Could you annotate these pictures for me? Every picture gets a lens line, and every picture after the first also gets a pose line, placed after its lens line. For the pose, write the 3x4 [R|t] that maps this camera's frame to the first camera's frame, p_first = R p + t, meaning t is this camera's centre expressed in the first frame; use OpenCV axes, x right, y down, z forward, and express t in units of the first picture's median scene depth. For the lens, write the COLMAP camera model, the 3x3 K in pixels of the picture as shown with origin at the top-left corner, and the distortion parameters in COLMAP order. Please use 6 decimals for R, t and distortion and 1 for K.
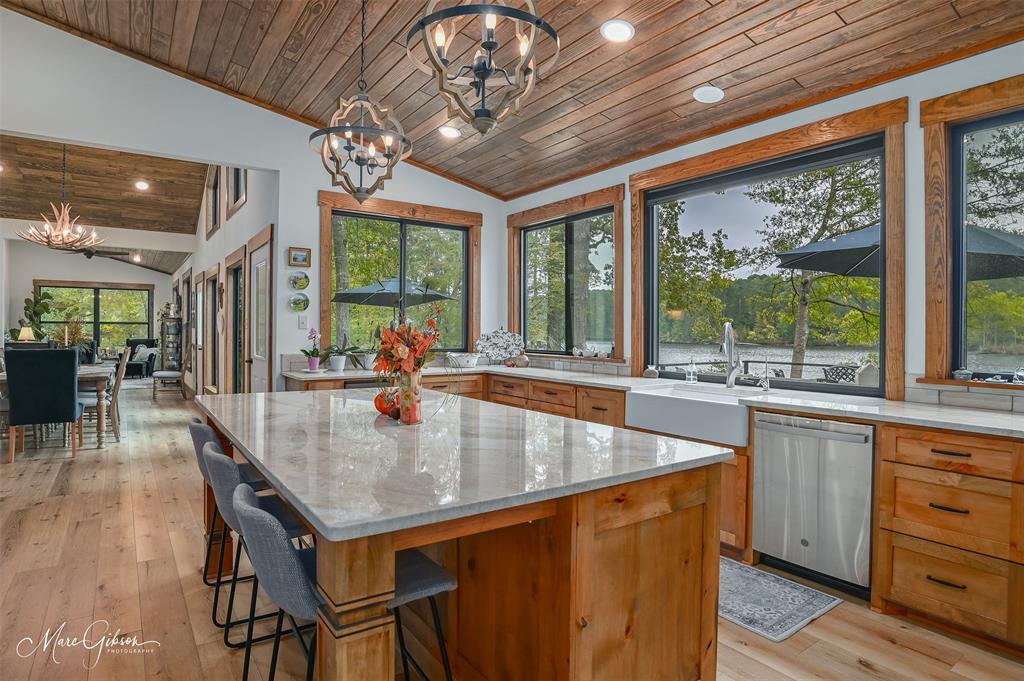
lens RADIAL K [[568.2, 0, 512.0], [0, 568.2, 340.5], [0, 0, 1]] dist [-0.070043, 0.000063]
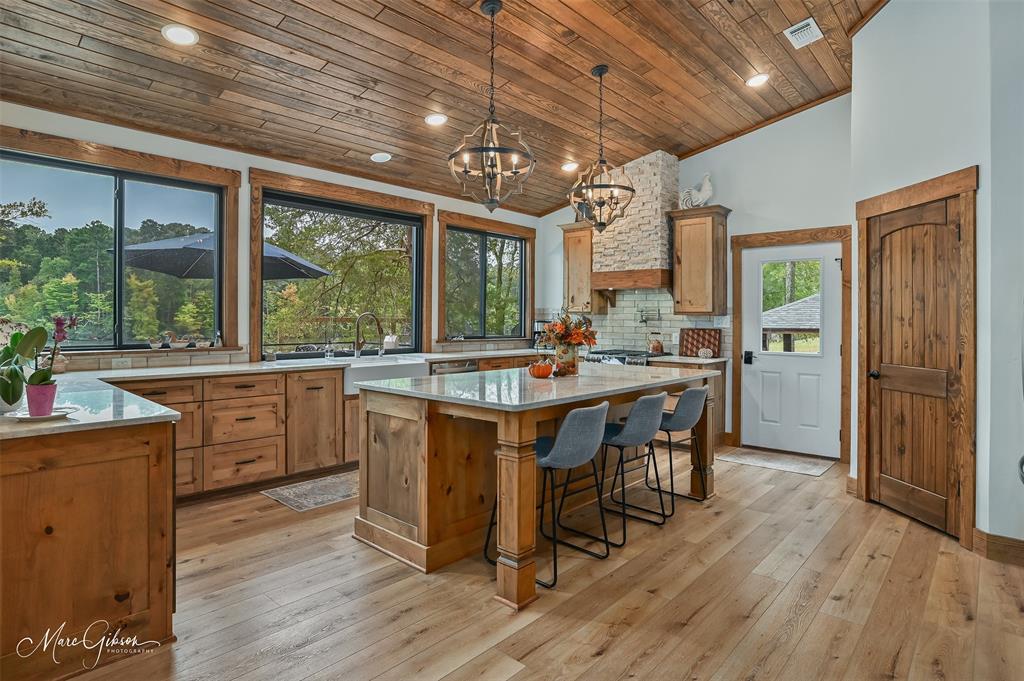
lens RADIAL K [[531.9, 0, 518.5], [0, 531.9, 333.3], [0, 0, 1]] dist [-0.027650, 0.001211]
pose [[-0.210257, -0.034816, 0.977026, -1.014951], [0.008002, 0.999271, 0.037331, -0.026256], [-0.977613, 0.015667, -0.209825, 0.873116]]
